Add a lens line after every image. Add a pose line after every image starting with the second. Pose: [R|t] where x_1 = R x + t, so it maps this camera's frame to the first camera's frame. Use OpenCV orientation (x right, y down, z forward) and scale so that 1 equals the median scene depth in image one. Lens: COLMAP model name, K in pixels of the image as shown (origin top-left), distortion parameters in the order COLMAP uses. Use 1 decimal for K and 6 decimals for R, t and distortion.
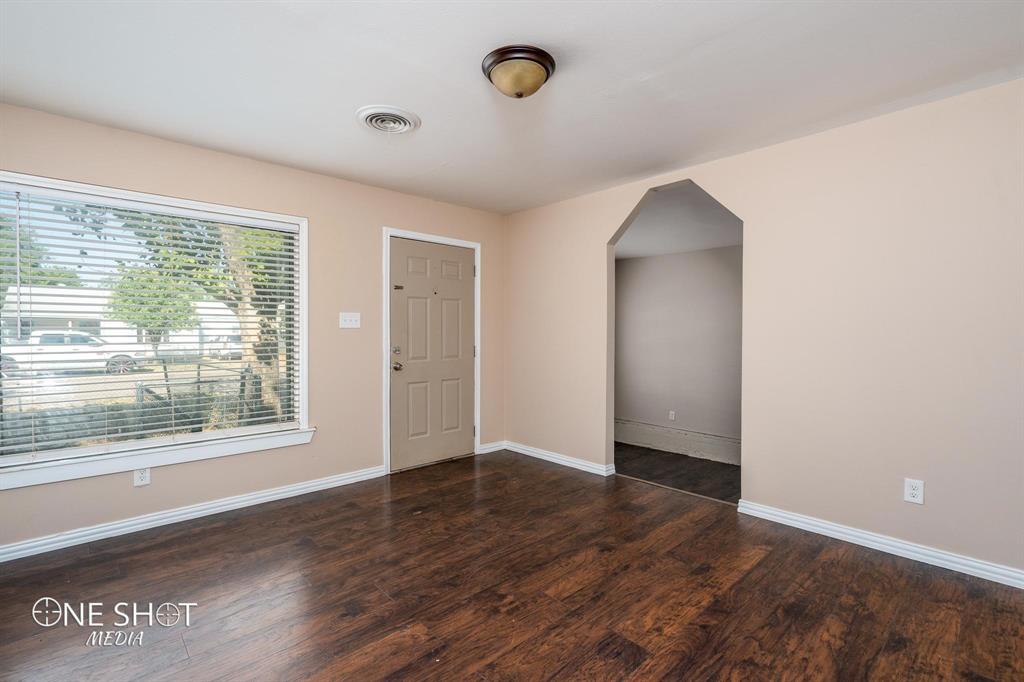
lens RADIAL K [[470.0, 0, 509.1], [0, 470.0, 339.6], [0, 0, 1]] dist [-0.008989, 0.003401]
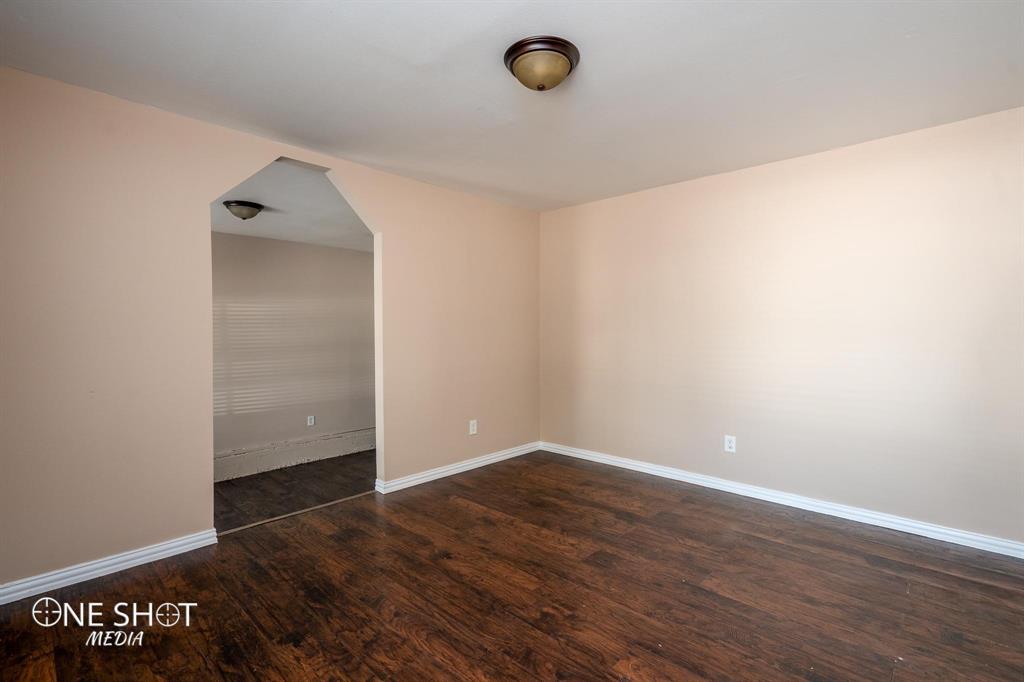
lens RADIAL K [[470.0, 0, 522.5], [0, 470.0, 341.5], [0, 0, 1]] dist [-0.008989, 0.003401]
pose [[-0.085277, -0.024690, 0.996051, -0.681977], [0.016703, 0.999517, 0.026206, -0.018170], [-0.996217, 0.018872, -0.084823, 0.814939]]
